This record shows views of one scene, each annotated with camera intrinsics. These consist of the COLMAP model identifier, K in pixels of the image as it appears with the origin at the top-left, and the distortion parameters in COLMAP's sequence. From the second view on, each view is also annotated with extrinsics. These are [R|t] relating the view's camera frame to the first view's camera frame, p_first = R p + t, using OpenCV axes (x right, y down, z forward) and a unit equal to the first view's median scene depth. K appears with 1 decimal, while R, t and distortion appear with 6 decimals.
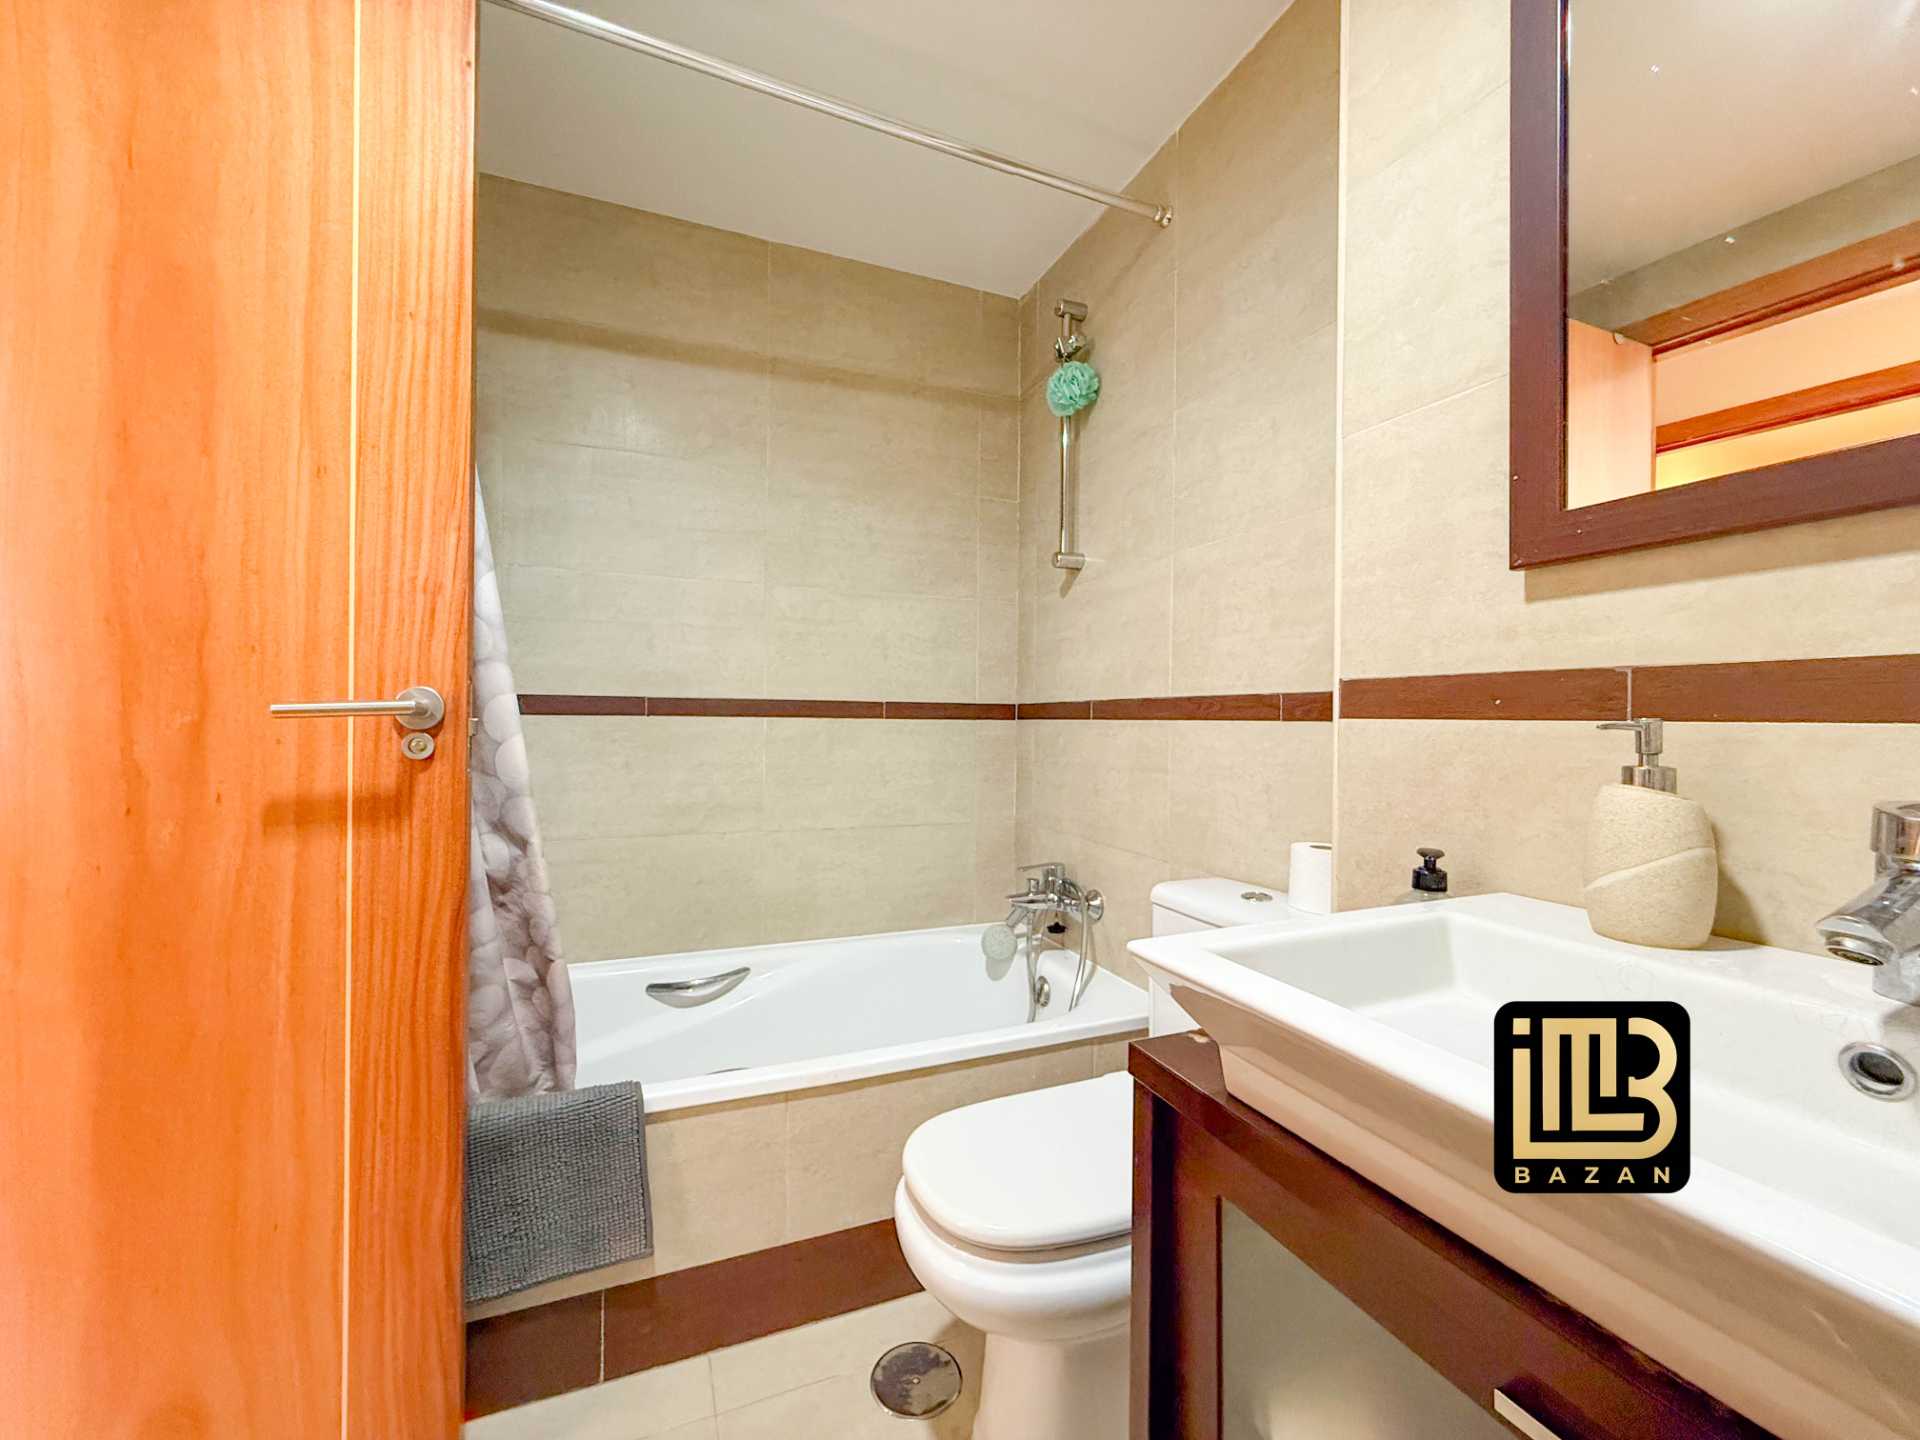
lens RADIAL K [[765.5, 0, 952.7], [0, 765.5, 721.9], [0, 0, 1]] dist [-0.002577, 0.000725]
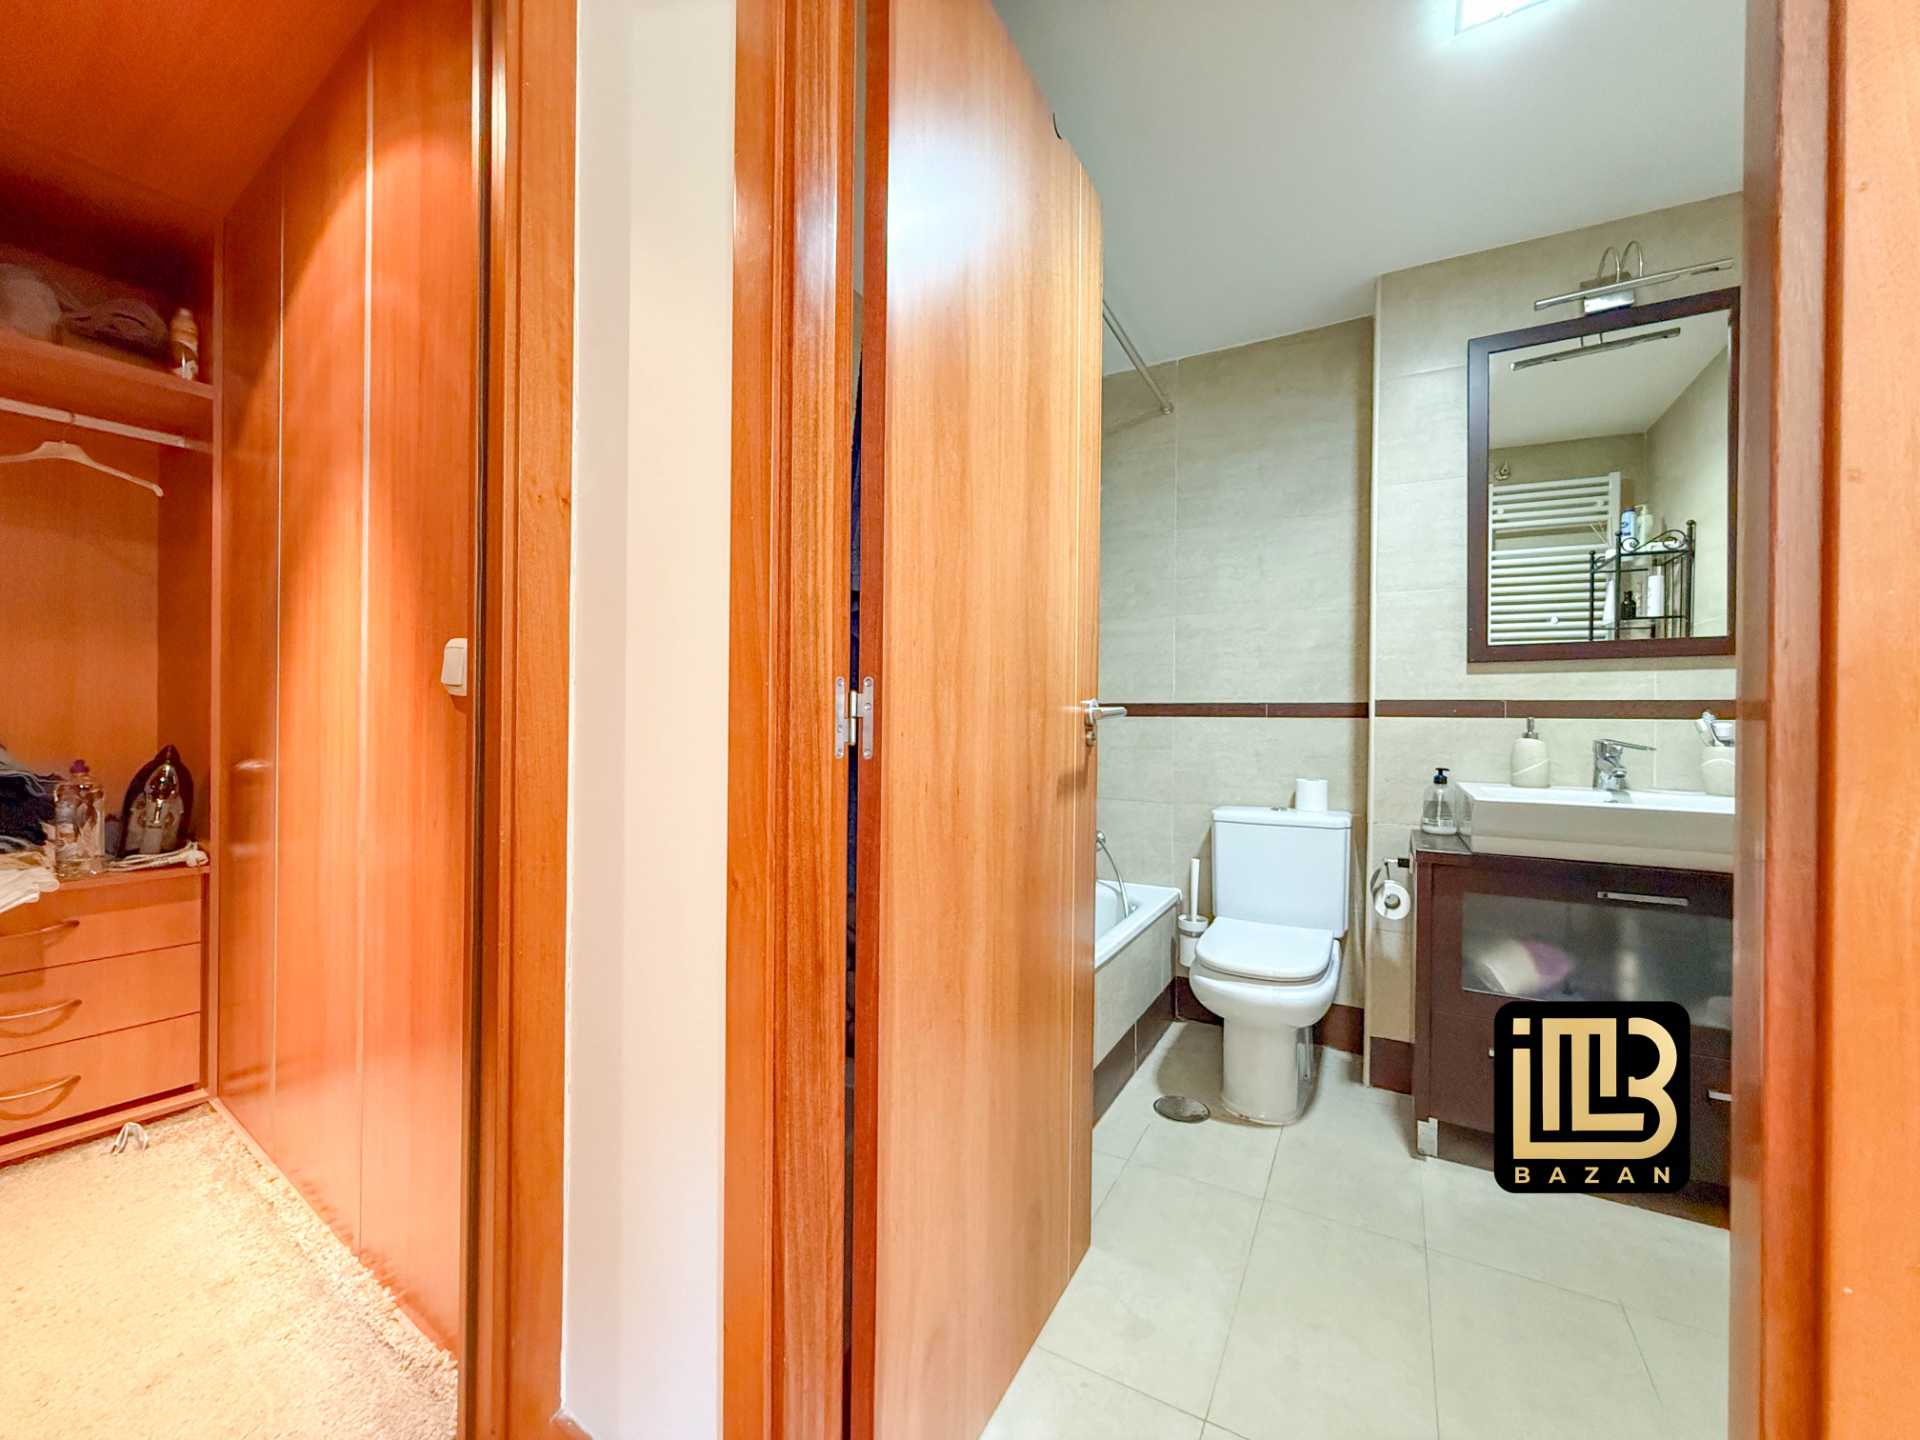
lens RADIAL K [[765.5, 0, 960.7], [0, 765.5, 720.5], [0, 0, 1]] dist [-0.002577, 0.000725]
pose [[0.775921, -0.004062, 0.630817, -1.949777], [0.001409, 0.999988, 0.004705, -0.005980], [-0.630828, -0.002761, 0.775918, 0.019564]]
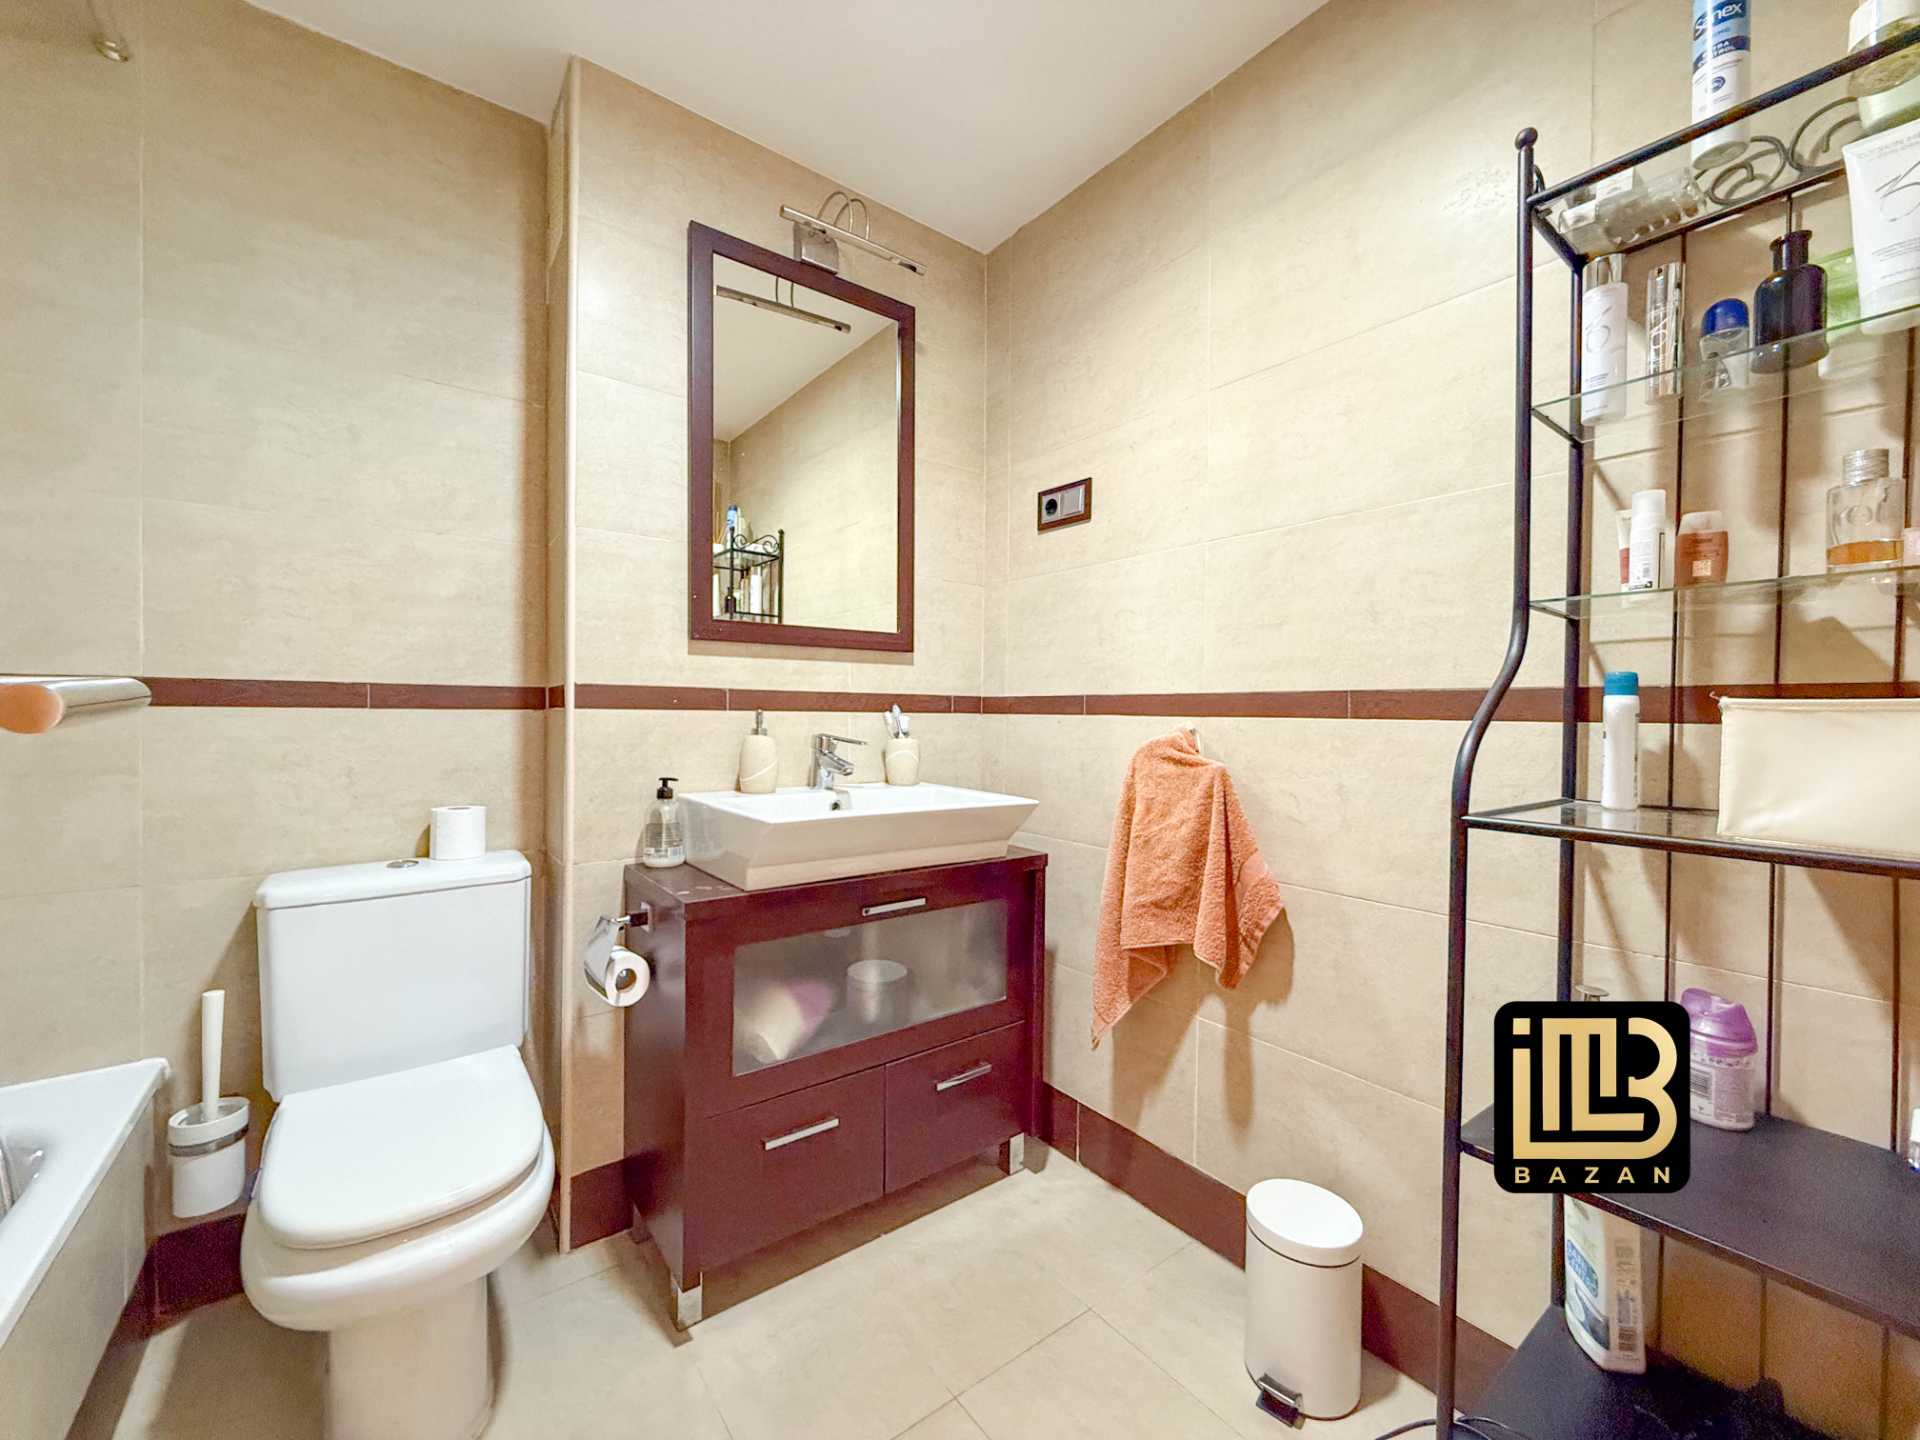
lens RADIAL K [[765.5, 0, 953.5], [0, 765.5, 720.7], [0, 0, 1]] dist [-0.002577, 0.000725]
pose [[-0.264942, -0.019258, 0.964072, -1.228635], [-0.006045, 0.999814, 0.018311, -0.012787], [-0.964245, -0.000976, -0.265009, 0.701682]]
